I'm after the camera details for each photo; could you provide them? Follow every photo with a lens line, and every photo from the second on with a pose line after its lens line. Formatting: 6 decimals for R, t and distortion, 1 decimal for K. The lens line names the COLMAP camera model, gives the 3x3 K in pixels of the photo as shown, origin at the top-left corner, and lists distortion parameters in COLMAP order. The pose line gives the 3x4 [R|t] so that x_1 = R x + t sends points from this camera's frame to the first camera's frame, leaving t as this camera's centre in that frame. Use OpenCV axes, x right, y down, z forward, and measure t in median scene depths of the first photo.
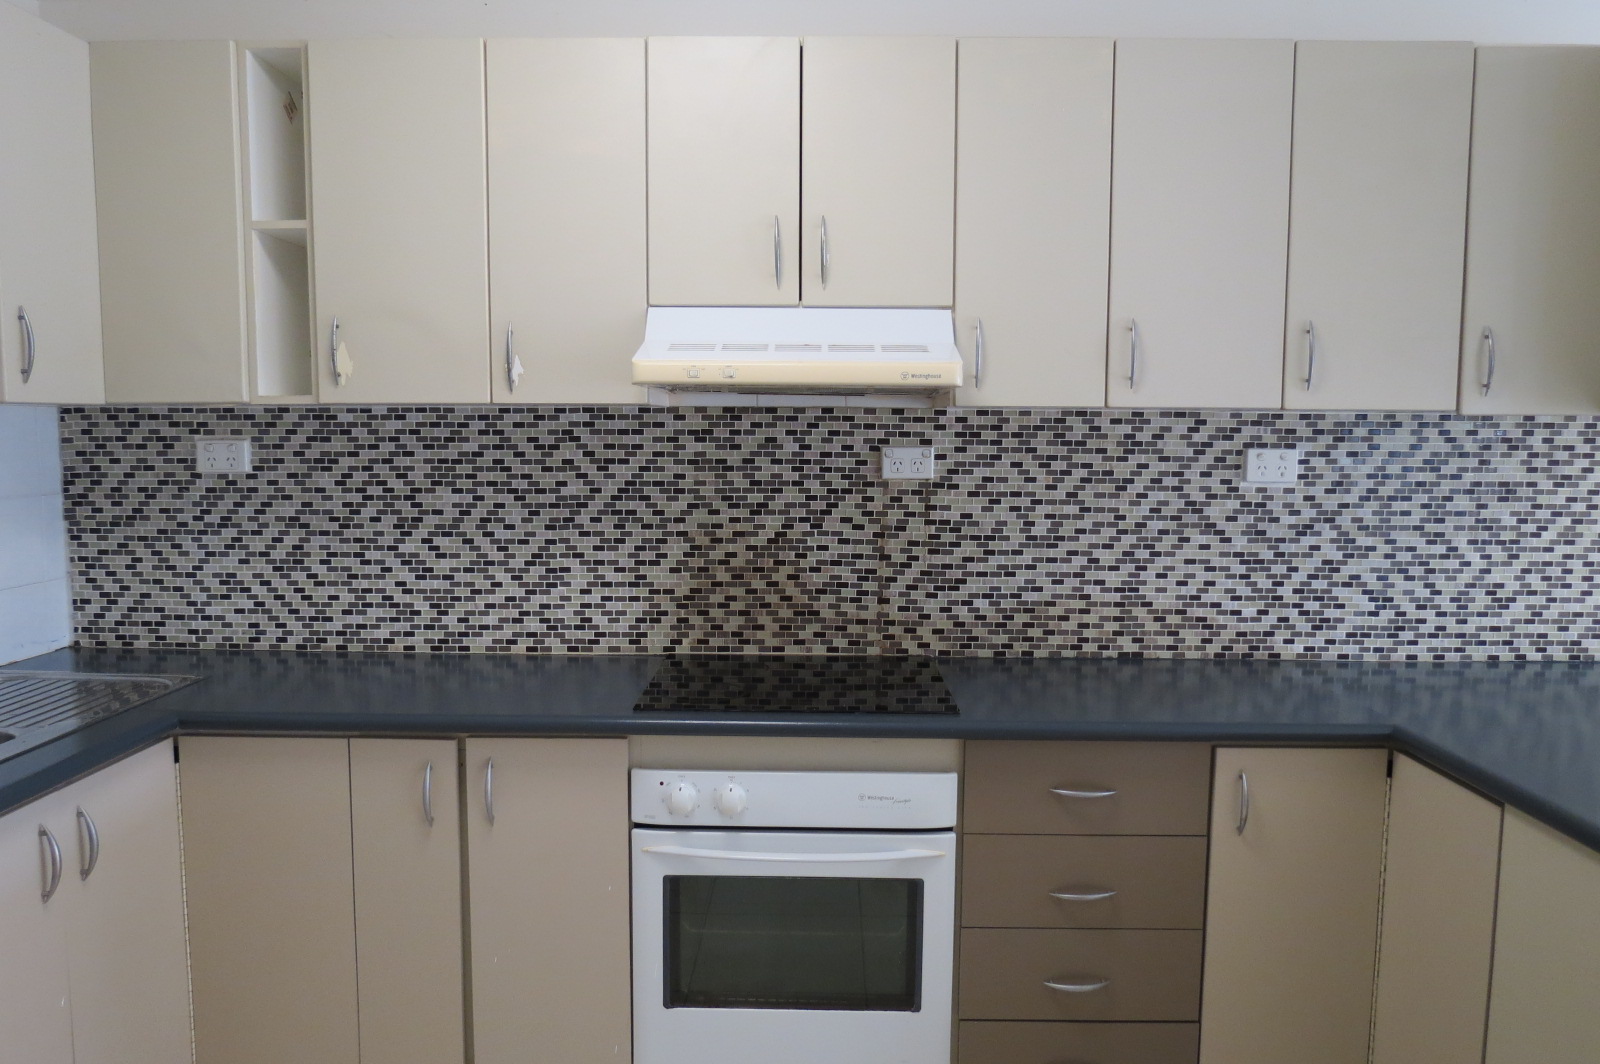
lens RADIAL K [[1138.2, 0, 792.3], [0, 1138.2, 535.3], [0, 0, 1]] dist [-0.036421, 0.016343]
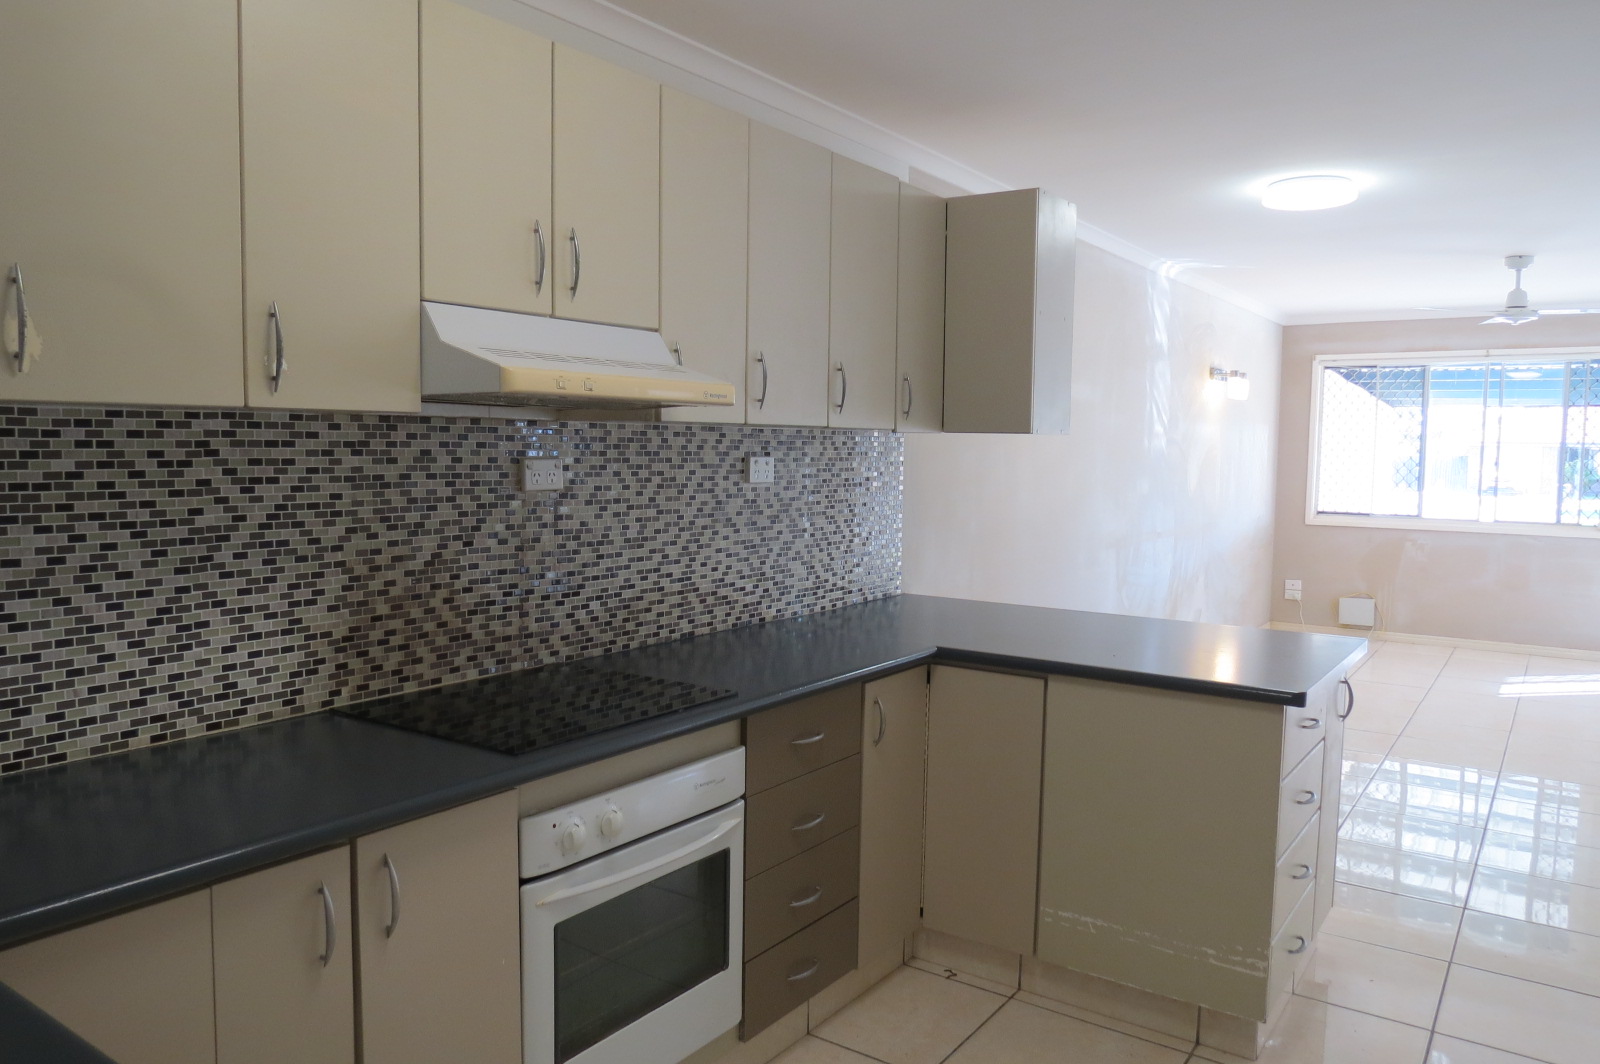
lens RADIAL K [[1138.2, 0, 792.3], [0, 1138.2, 535.3], [0, 0, 1]] dist [-0.036421, 0.016343]
pose [[0.563853, -0.065506, 0.823273, -0.600723], [0.067170, 0.997184, 0.033340, -0.028249], [-0.823139, 0.036500, 0.566666, 0.246666]]
